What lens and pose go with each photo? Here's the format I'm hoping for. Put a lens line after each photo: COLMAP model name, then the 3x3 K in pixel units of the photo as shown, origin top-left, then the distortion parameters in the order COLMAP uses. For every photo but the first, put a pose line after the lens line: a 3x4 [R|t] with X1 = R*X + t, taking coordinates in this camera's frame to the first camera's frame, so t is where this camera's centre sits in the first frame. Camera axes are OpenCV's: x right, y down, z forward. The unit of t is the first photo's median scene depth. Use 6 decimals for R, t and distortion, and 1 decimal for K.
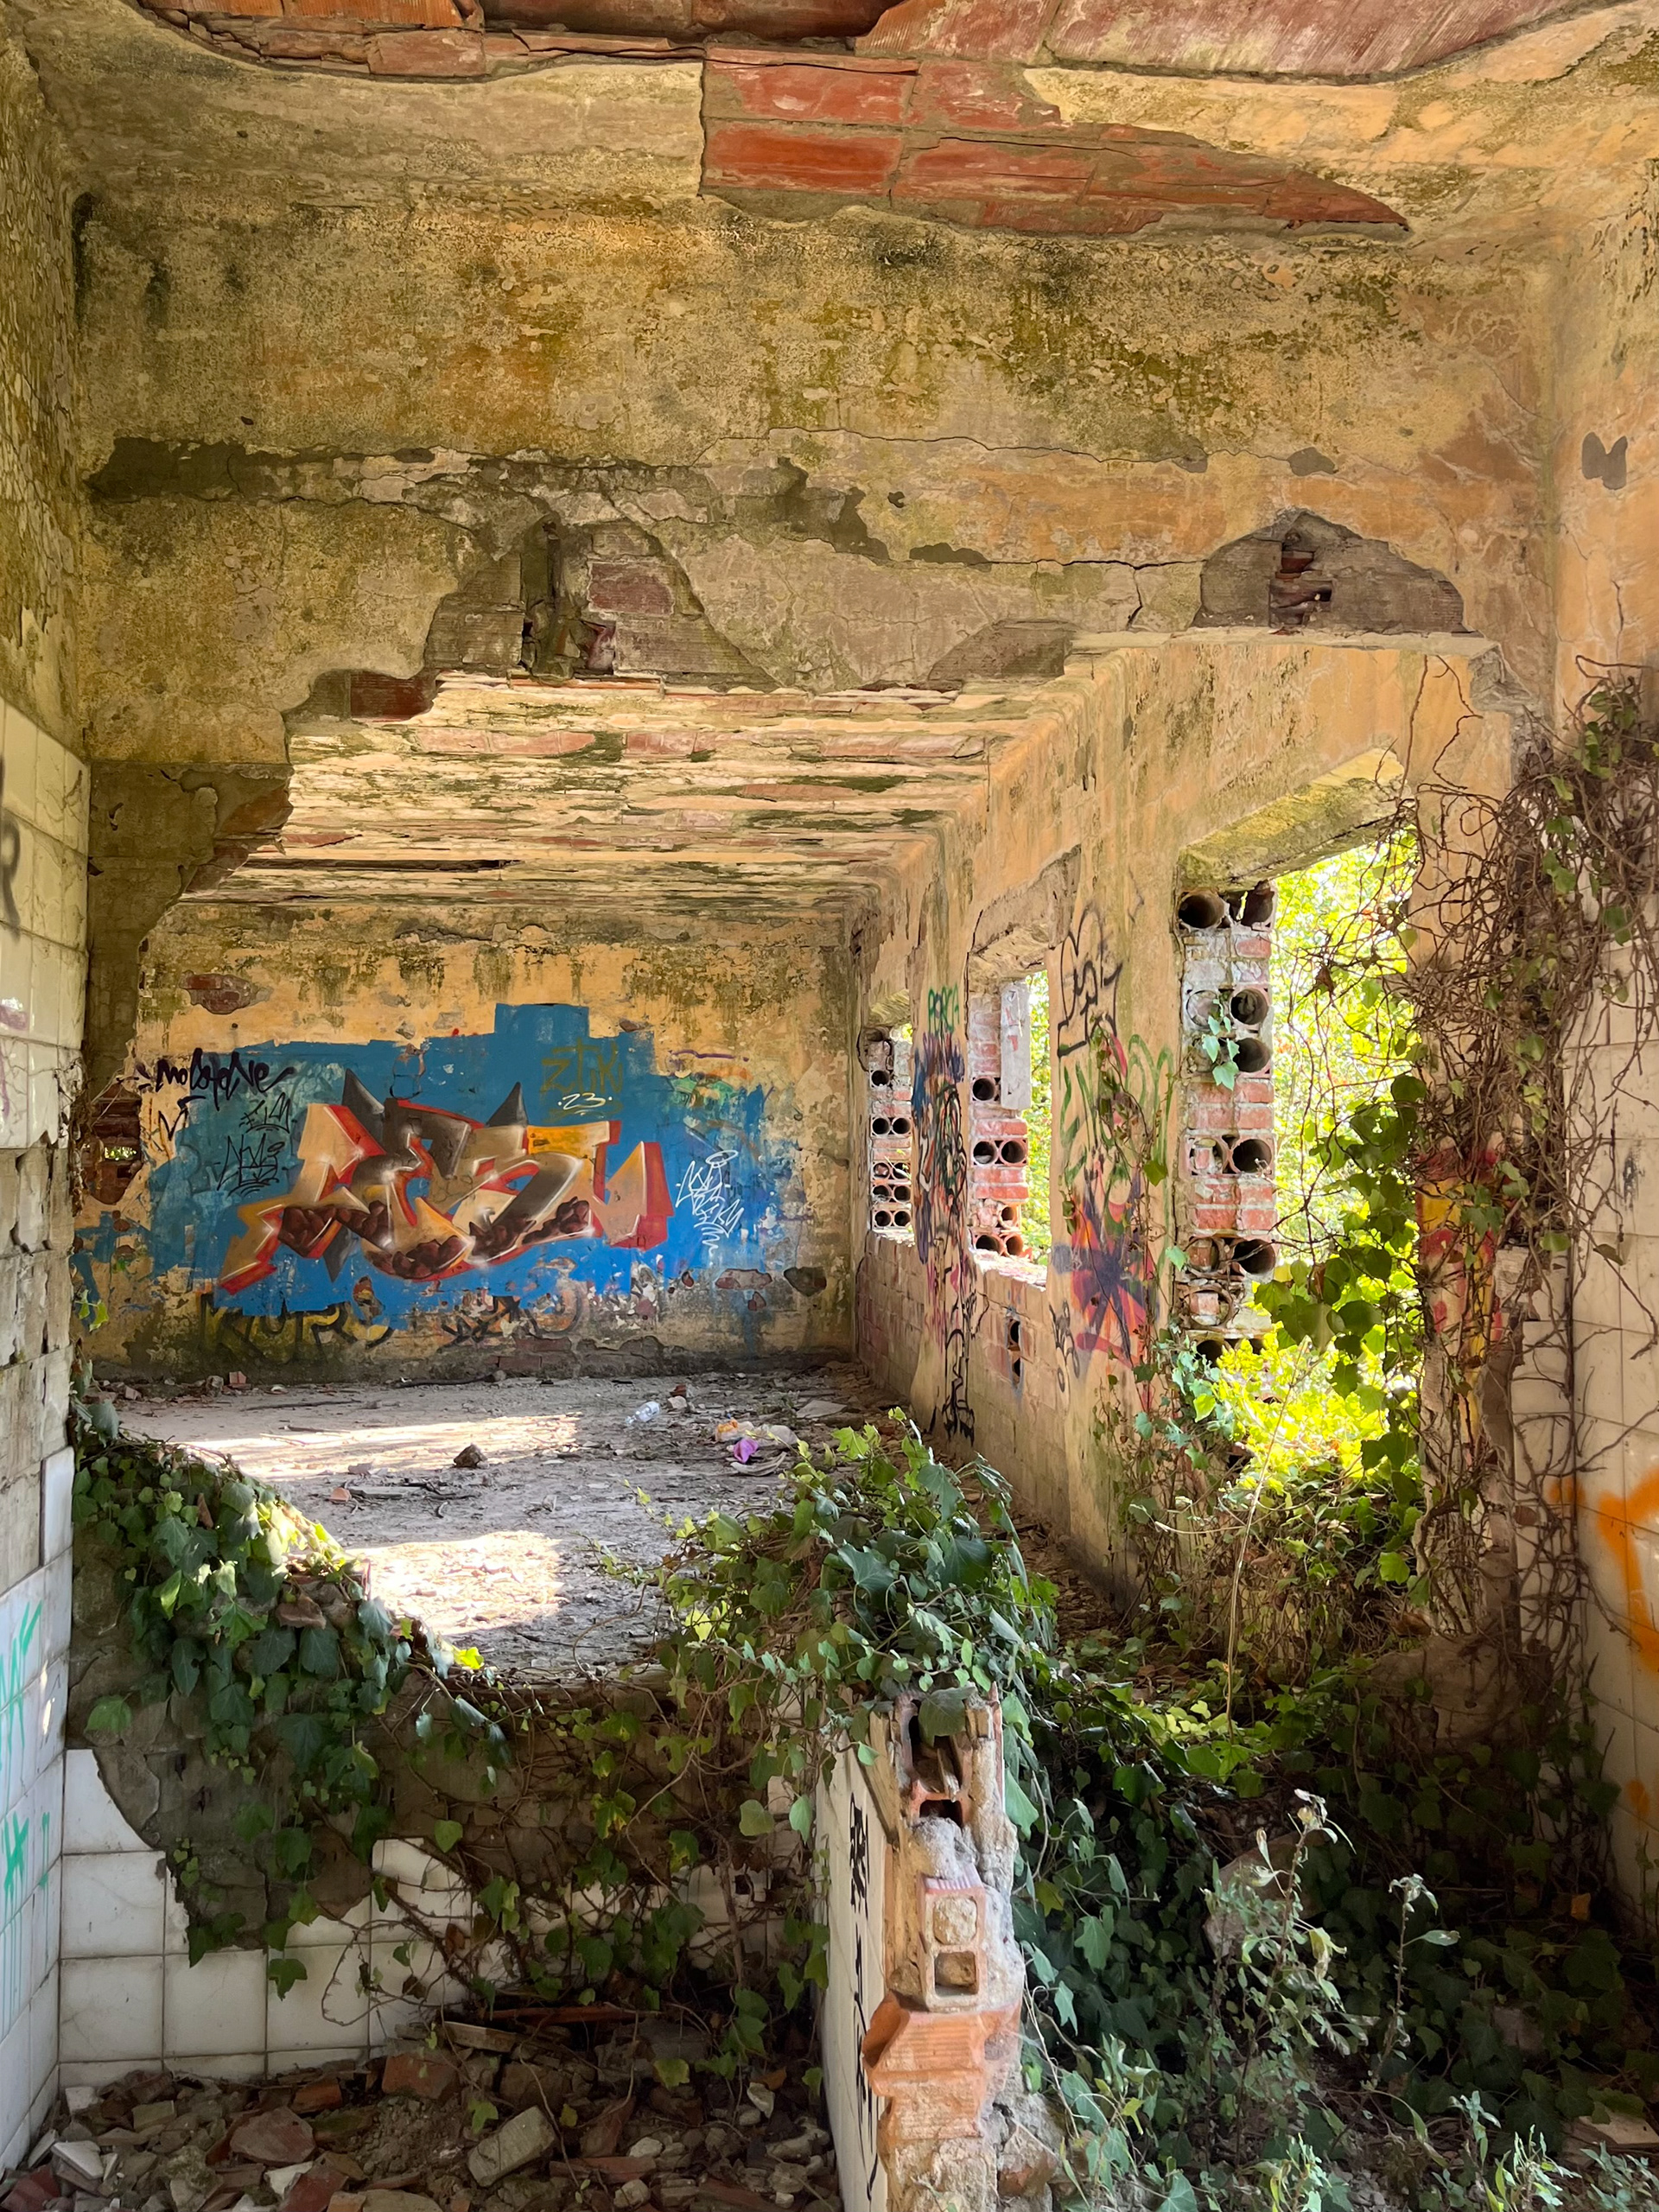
lens RADIAL K [[1909.0, 0, 824.8], [0, 1909.0, 1056.0], [0, 0, 1]] dist [0.003850, 0.003520]
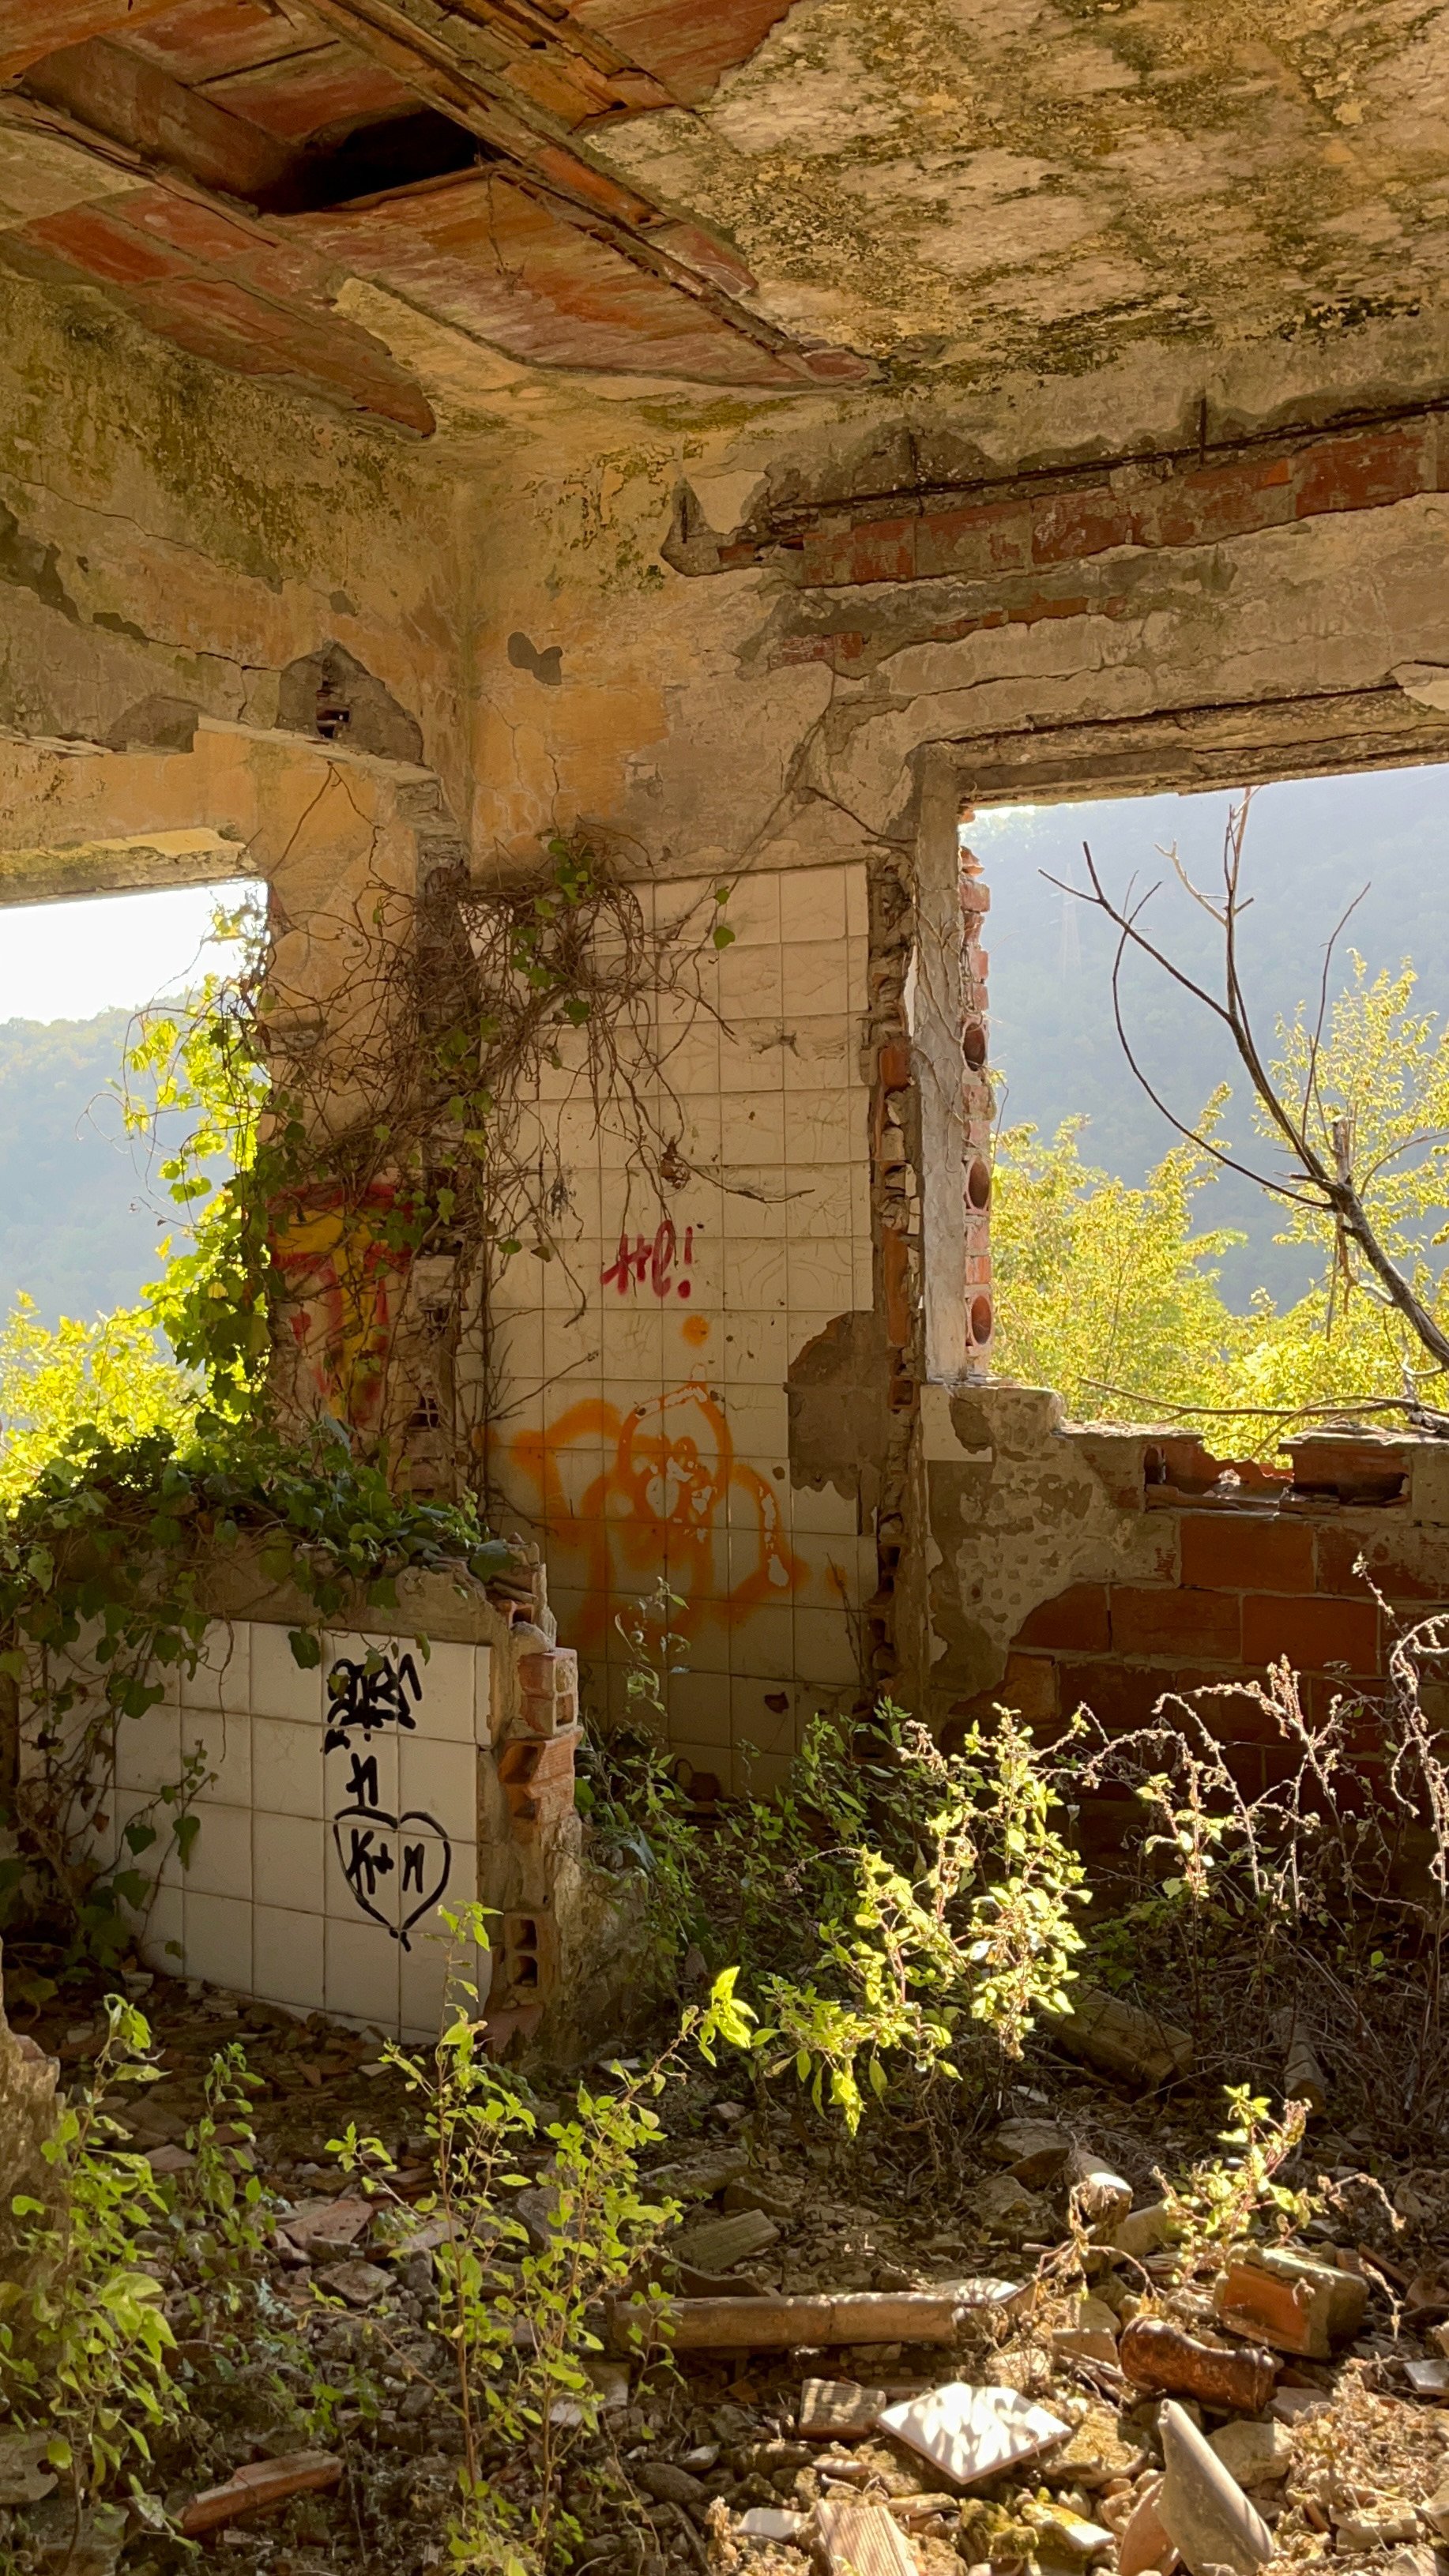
lens RADIAL K [[2407.3, 0, 724.2], [0, 2407.3, 1285.3], [0, 0, 1]] dist [-0.006739, 0.000000]
pose [[0.587986, -0.020651, 0.808607, -0.847947], [-0.033361, 0.998204, 0.049752, 0.034030], [-0.808183, -0.056230, 0.586241, -0.105413]]
